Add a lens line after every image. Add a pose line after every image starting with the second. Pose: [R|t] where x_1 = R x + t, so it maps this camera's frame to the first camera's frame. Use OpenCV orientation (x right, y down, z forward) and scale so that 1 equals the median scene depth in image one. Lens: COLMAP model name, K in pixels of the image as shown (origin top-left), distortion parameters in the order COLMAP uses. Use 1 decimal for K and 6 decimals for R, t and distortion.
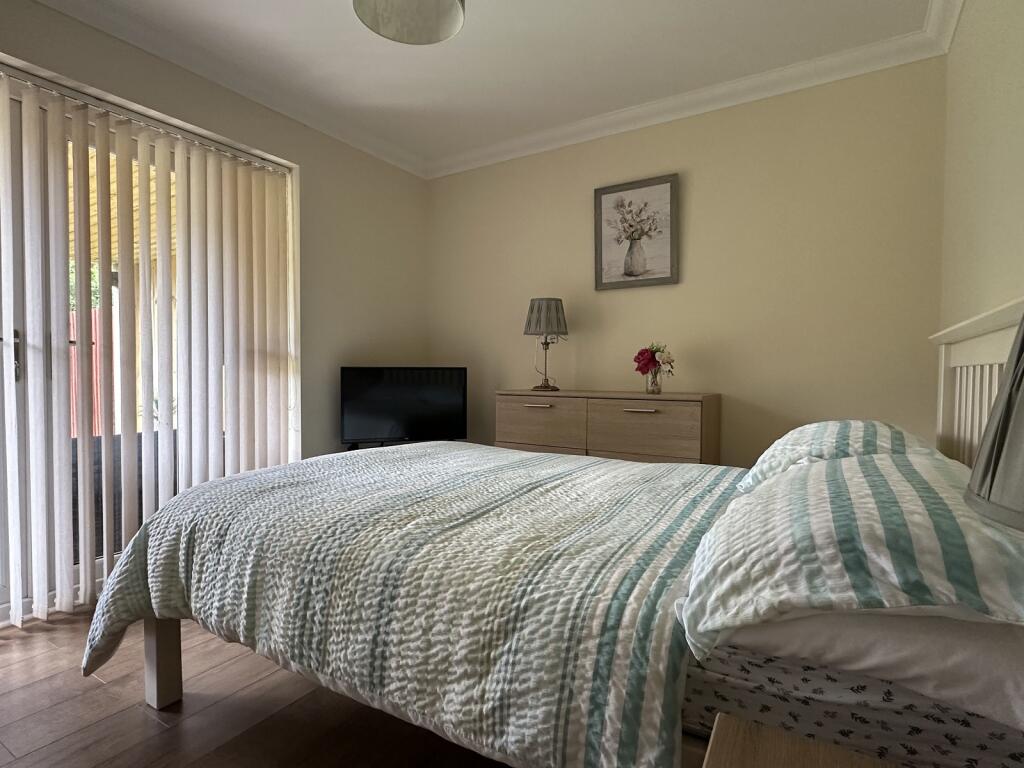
lens RADIAL K [[534.5, 0, 512.0], [0, 534.5, 384.0], [0, 0, 1]] dist [0.000408, 0.000099]
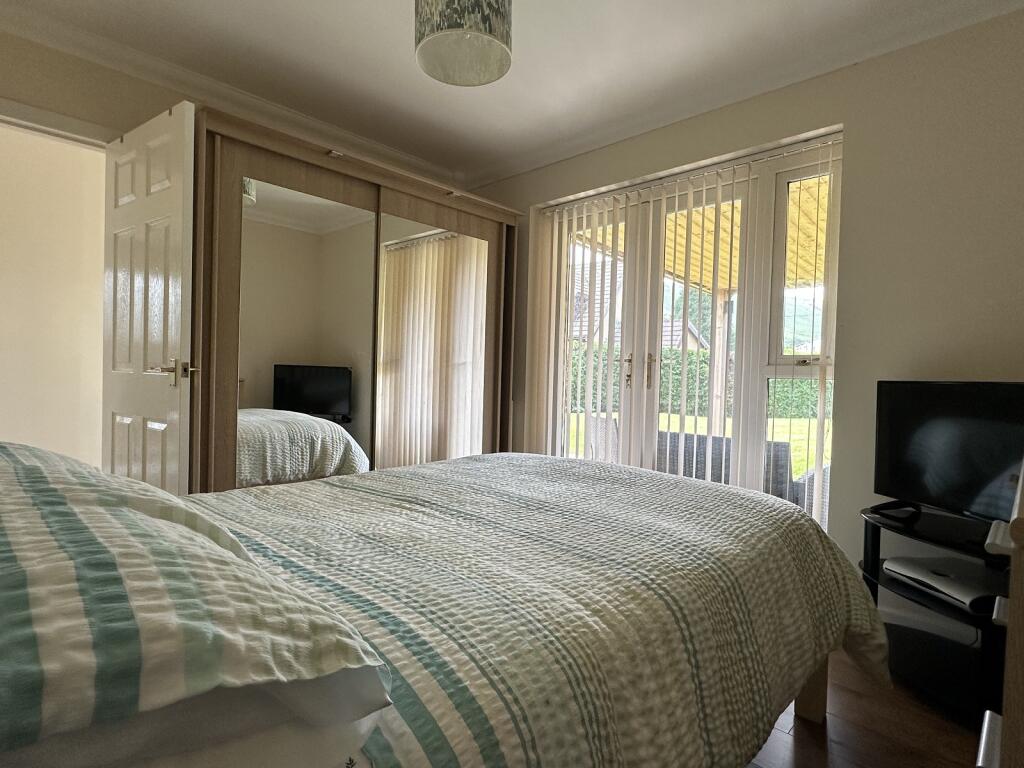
lens RADIAL K [[534.5, 0, 512.0], [0, 534.5, 384.0], [0, 0, 1]] dist [0.000408, 0.000099]
pose [[-0.213905, 0.006350, -0.976834, 0.593957], [-0.054375, 0.998351, 0.018396, -0.018989], [0.975340, 0.057050, -0.213207, 0.901660]]
